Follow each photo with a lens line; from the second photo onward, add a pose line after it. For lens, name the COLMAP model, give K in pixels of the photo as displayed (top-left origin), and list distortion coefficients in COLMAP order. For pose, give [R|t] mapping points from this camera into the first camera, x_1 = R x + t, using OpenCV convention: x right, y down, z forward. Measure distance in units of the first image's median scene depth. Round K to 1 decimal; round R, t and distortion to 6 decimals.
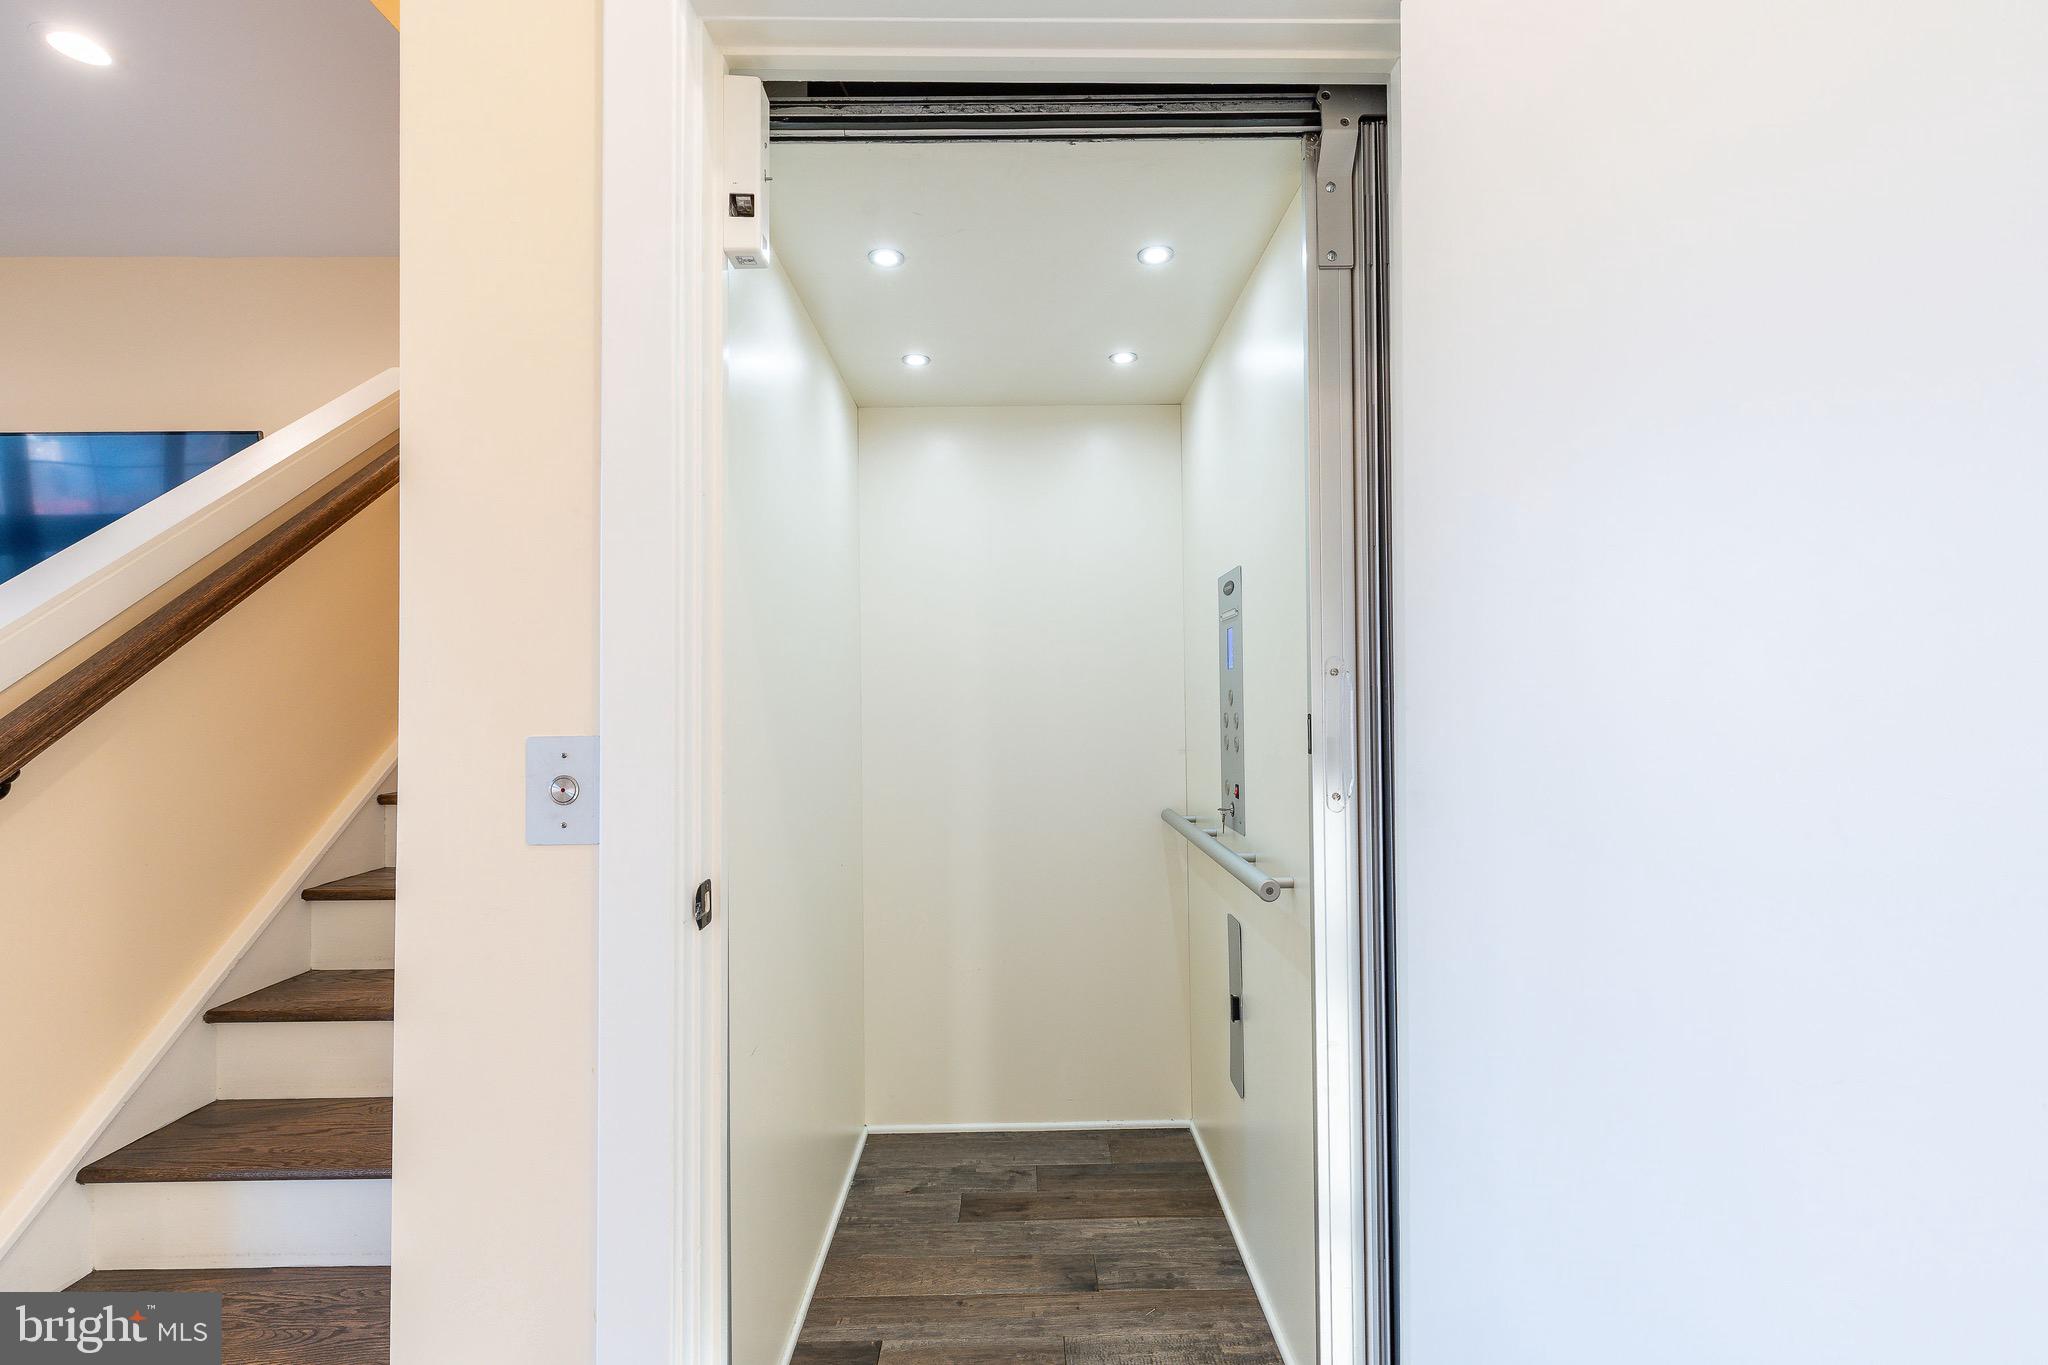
lens RADIAL K [[916.7, 0, 1019.6], [0, 916.7, 682.3], [0, 0, 1]] dist [0.001783, 0.000481]
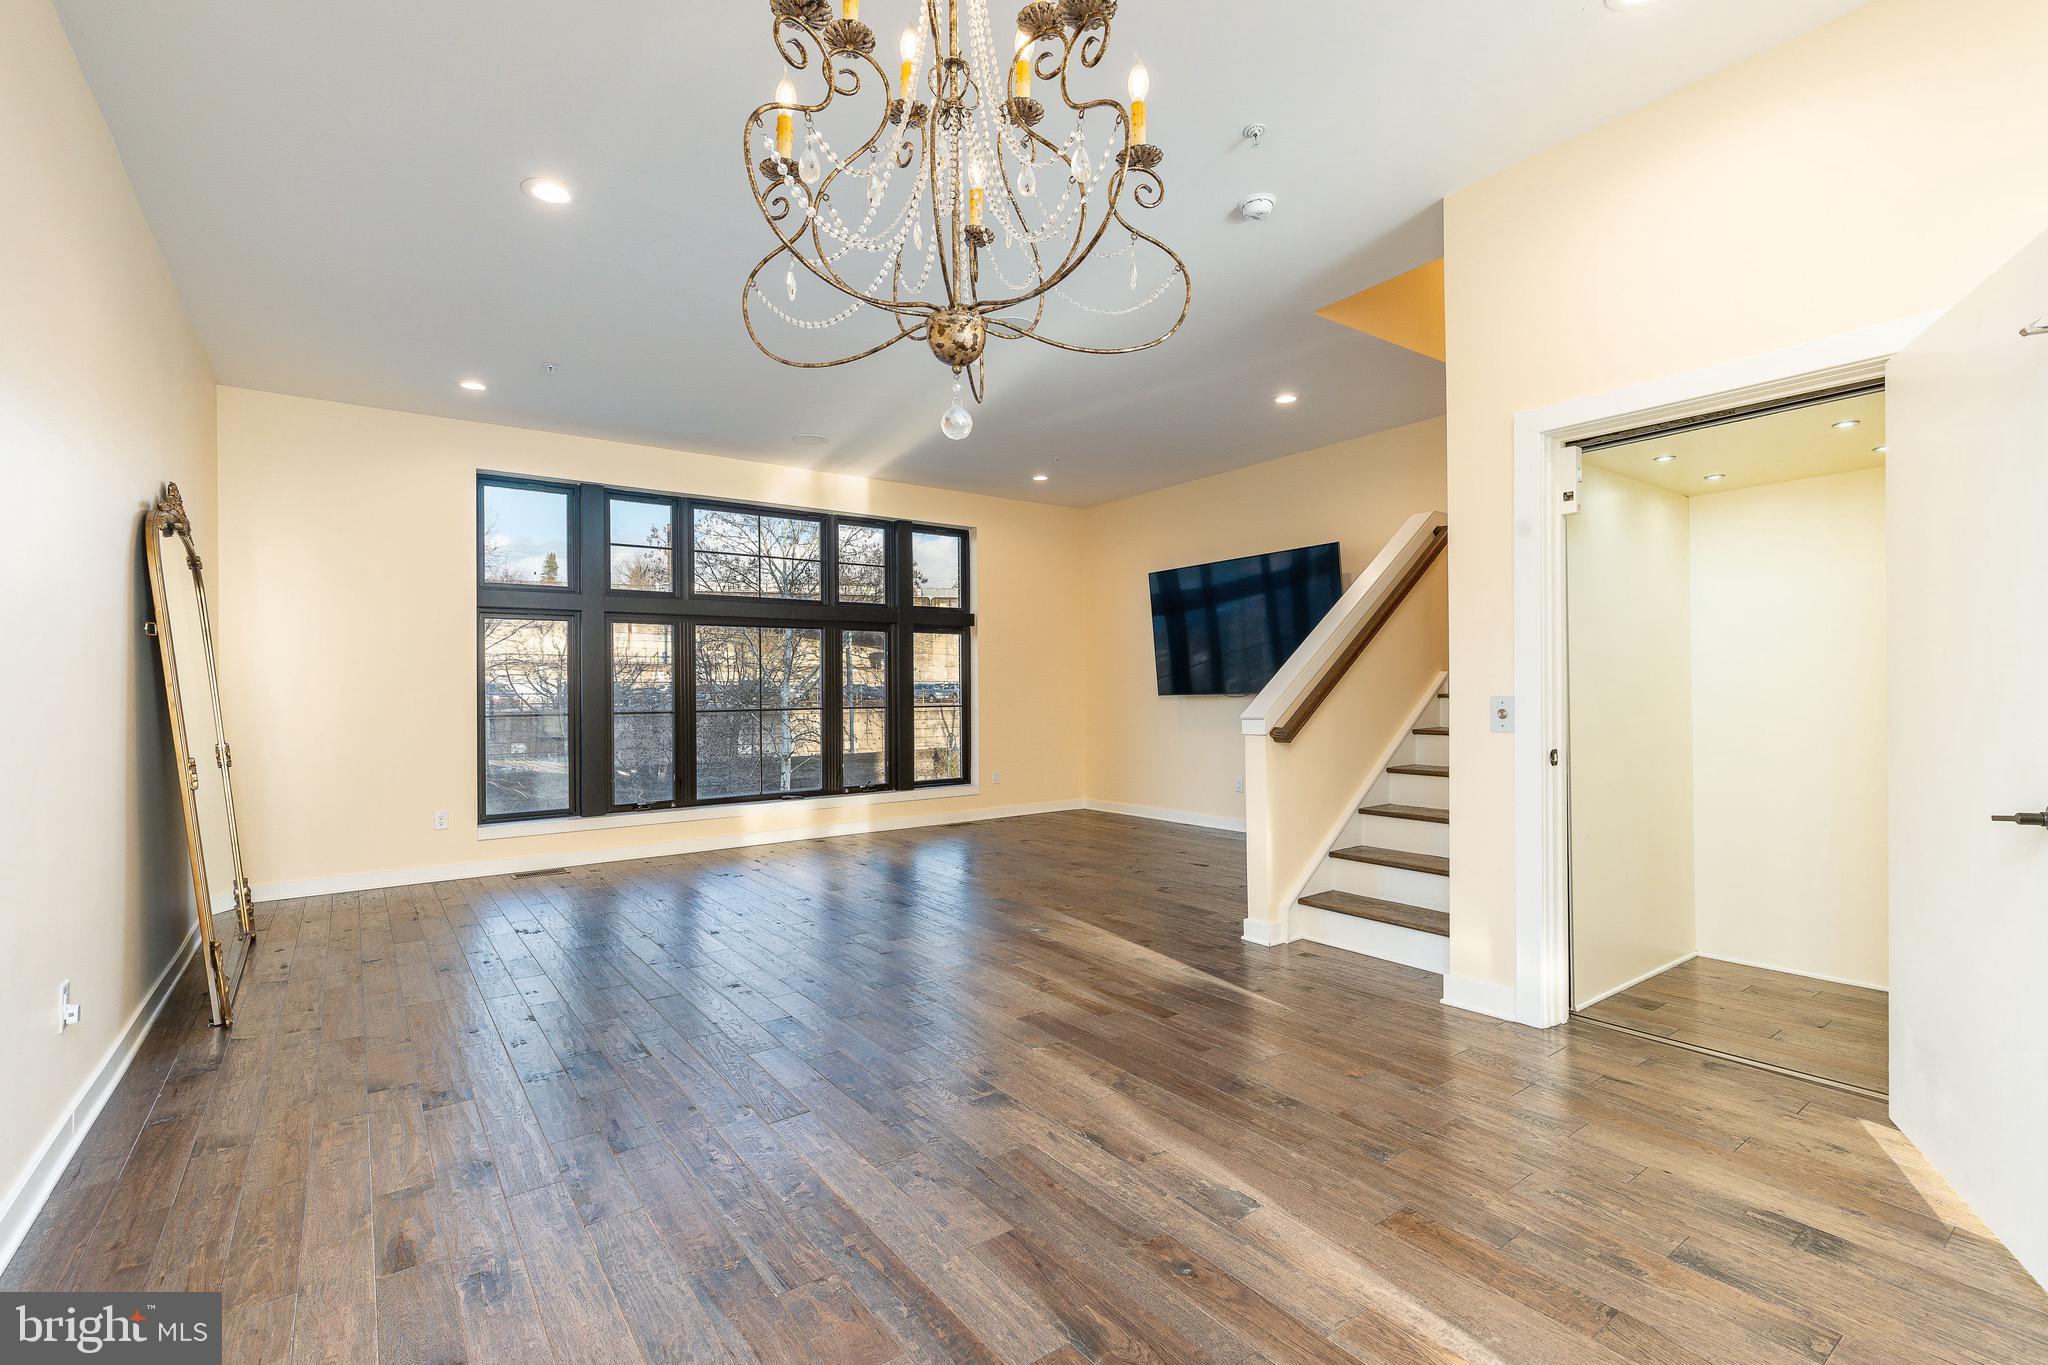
lens RADIAL K [[916.7, 0, 1035.4], [0, 916.7, 688.8], [0, 0, 1]] dist [0.001783, 0.000481]
pose [[0.579266, -0.005294, -0.815122, 0.607635], [0.010666, 0.999943, 0.001086, 0.009768], [0.815069, -0.009323, 0.579289, -1.131071]]
